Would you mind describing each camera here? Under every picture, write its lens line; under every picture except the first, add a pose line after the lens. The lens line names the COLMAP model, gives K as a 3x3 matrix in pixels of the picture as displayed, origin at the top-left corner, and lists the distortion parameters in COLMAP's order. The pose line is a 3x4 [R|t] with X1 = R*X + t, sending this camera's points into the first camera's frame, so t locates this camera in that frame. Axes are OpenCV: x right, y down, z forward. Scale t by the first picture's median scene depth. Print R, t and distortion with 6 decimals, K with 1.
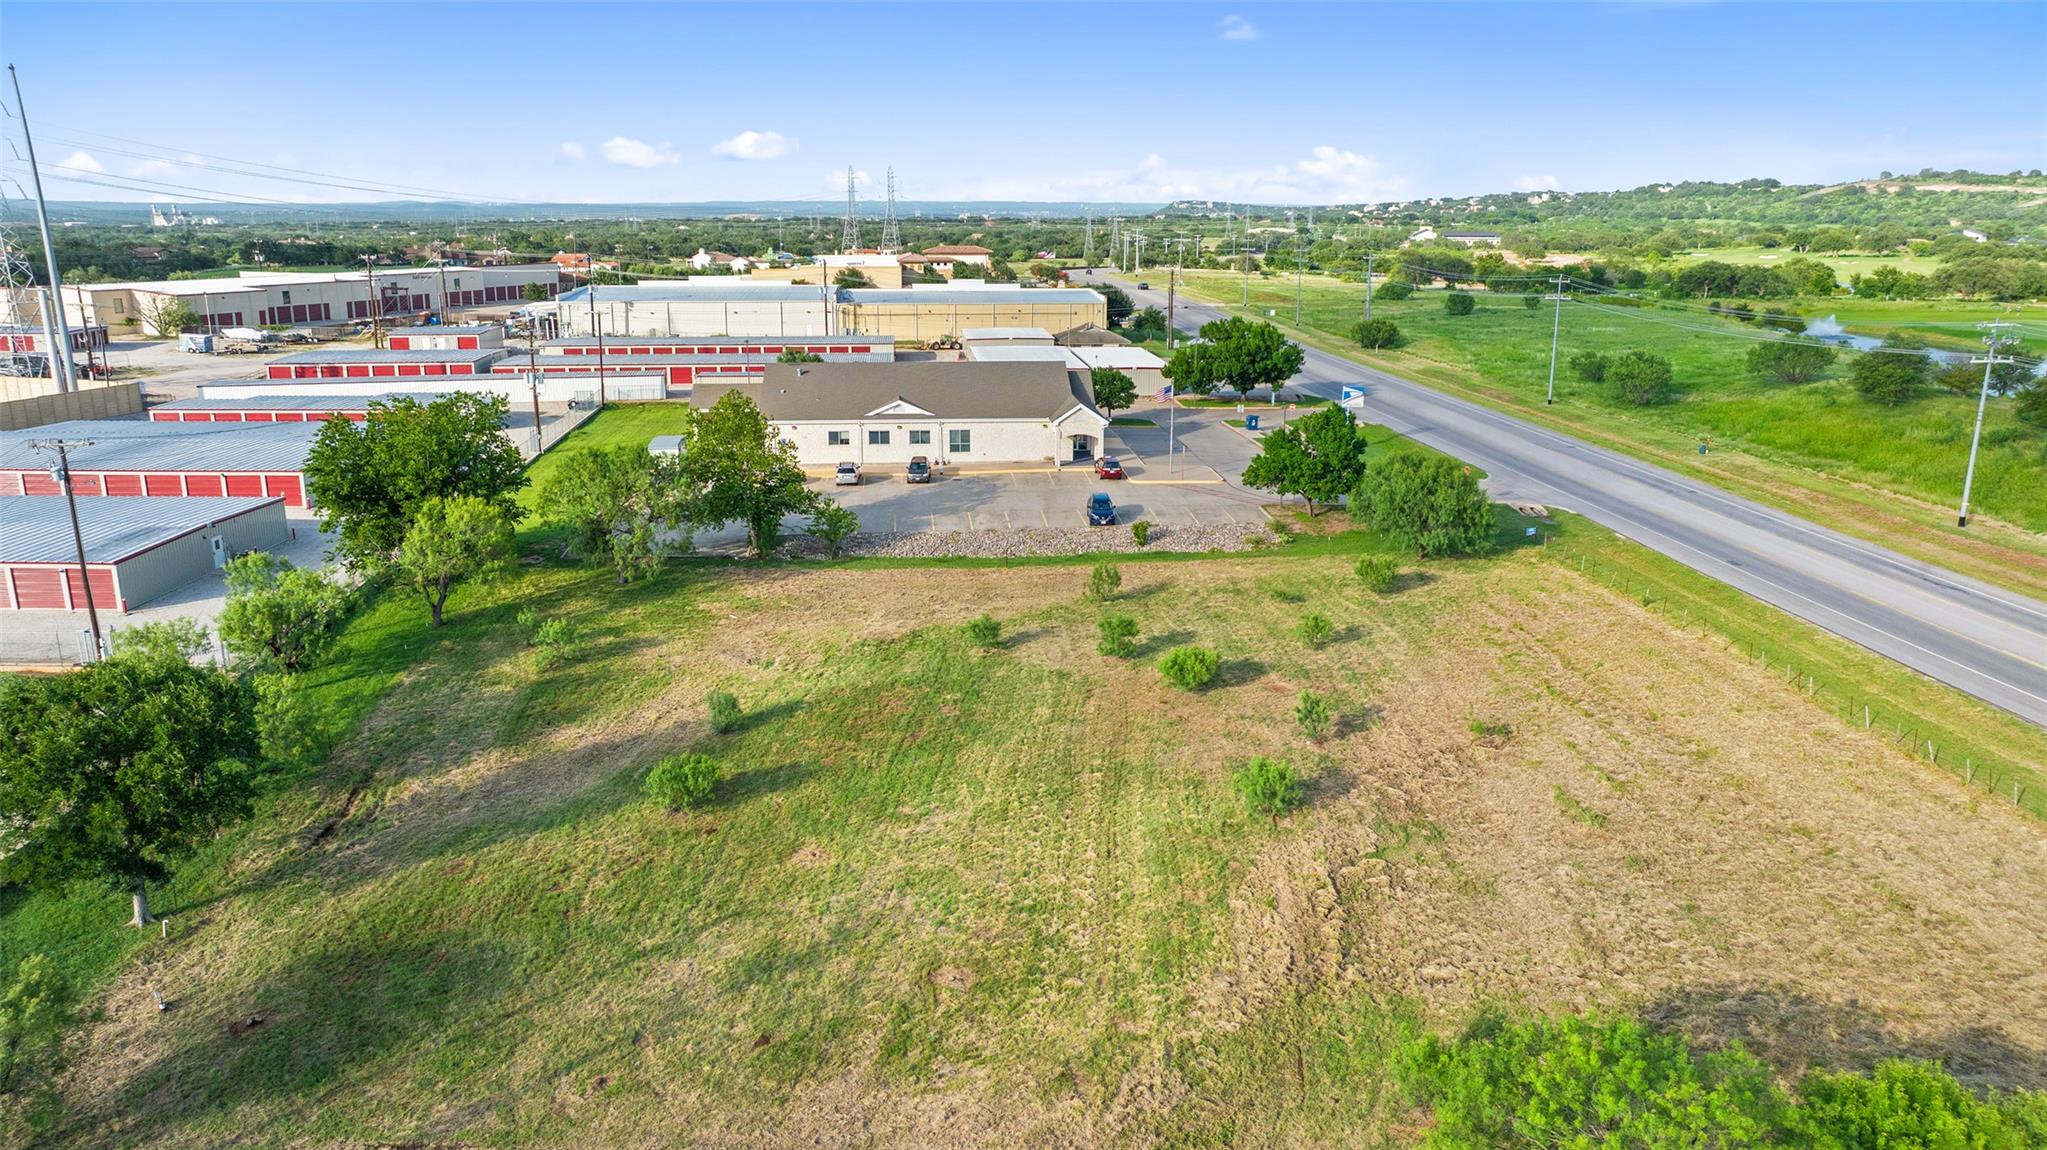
lens RADIAL K [[1441.6, 0, 1027.8], [0, 1441.6, 577.5], [0, 0, 1]] dist [-0.025113, 0.019037]
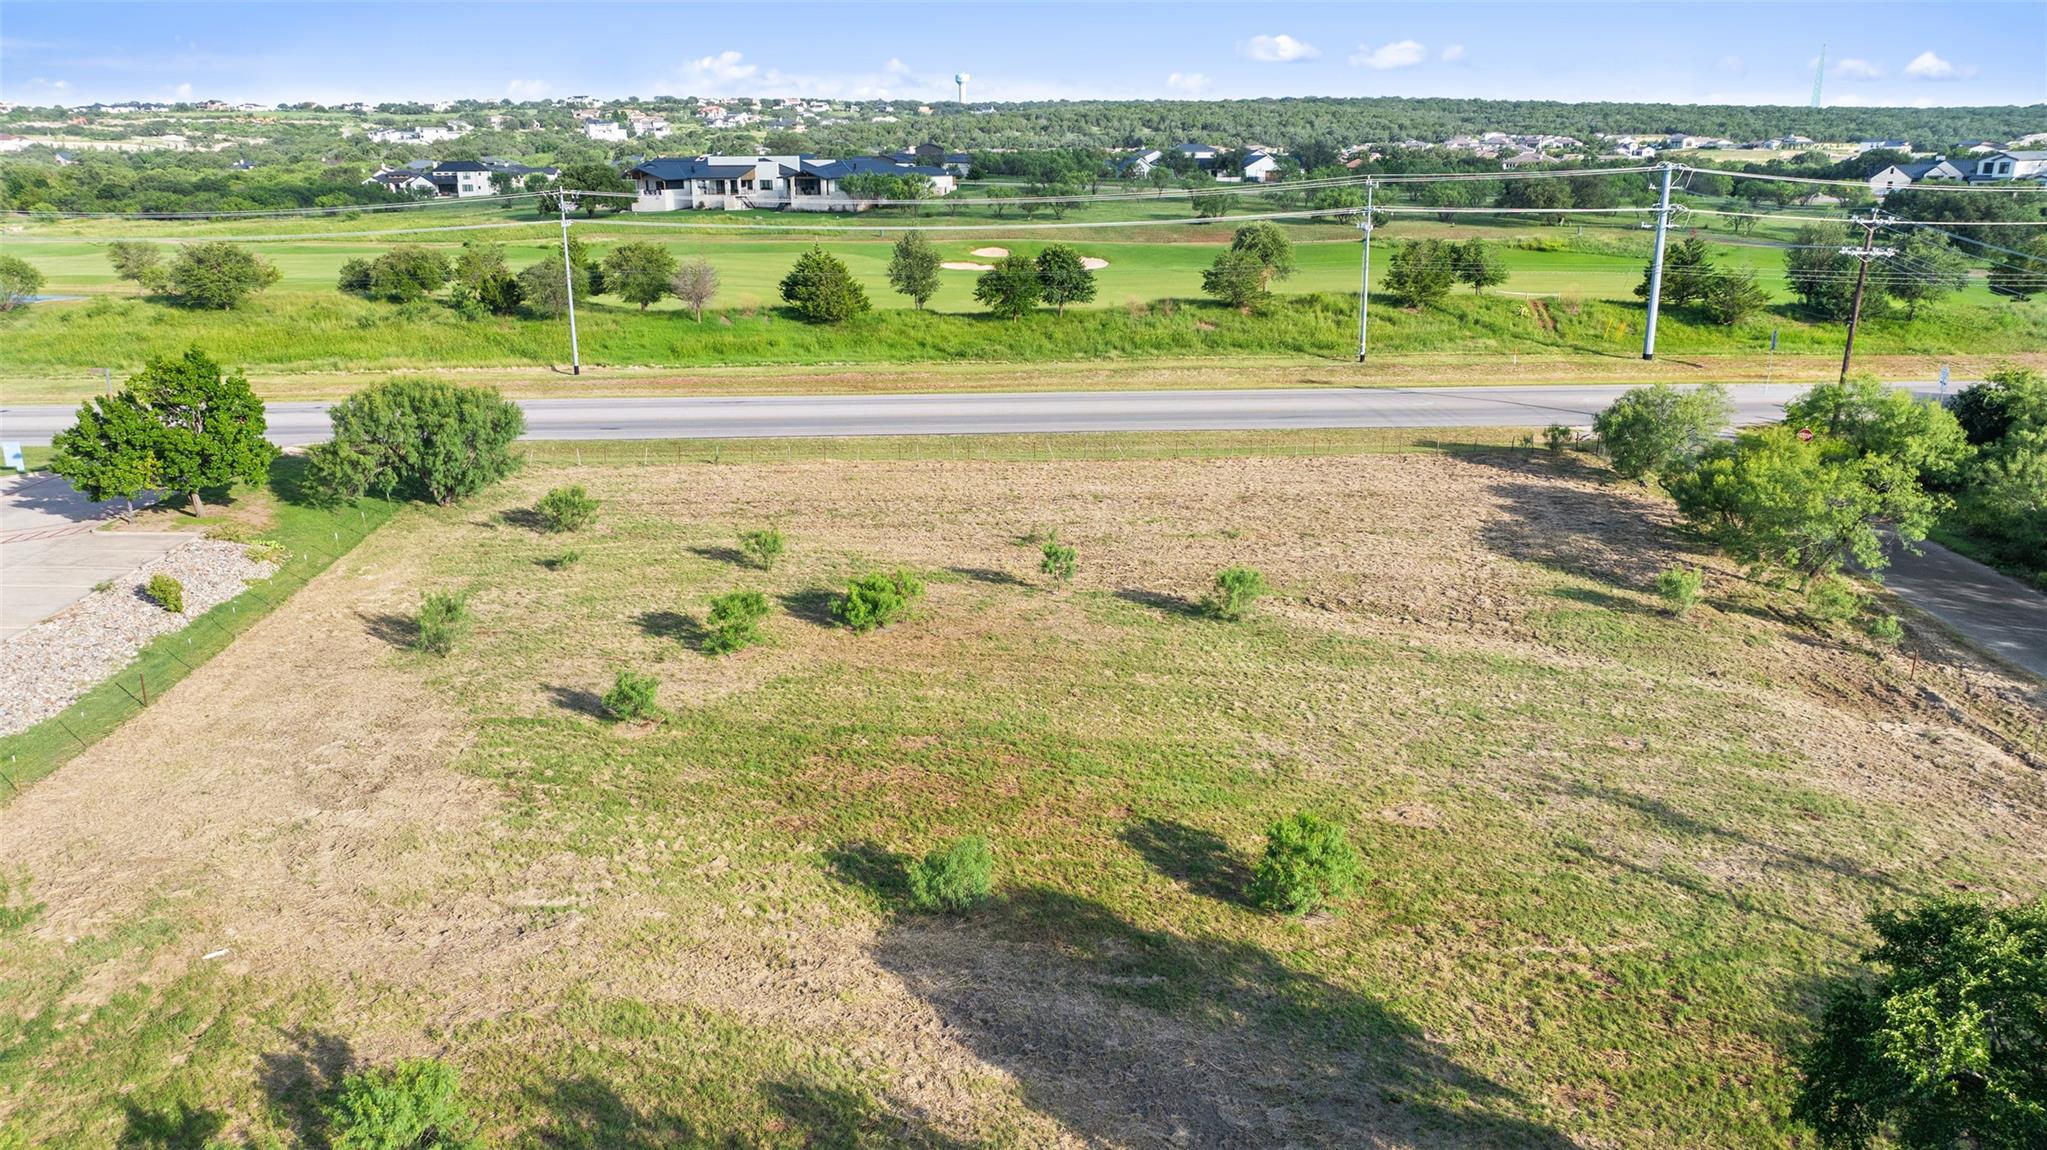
lens RADIAL K [[1441.6, 0, 1011.4], [0, 1441.6, 568.0], [0, 0, 1]] dist [-0.025113, 0.019037]
pose [[0.021988, -0.278723, 0.960120, -0.388729], [0.252201, 0.930840, 0.264447, -0.088185], [-0.967425, 0.236328, 0.090761, 0.488395]]
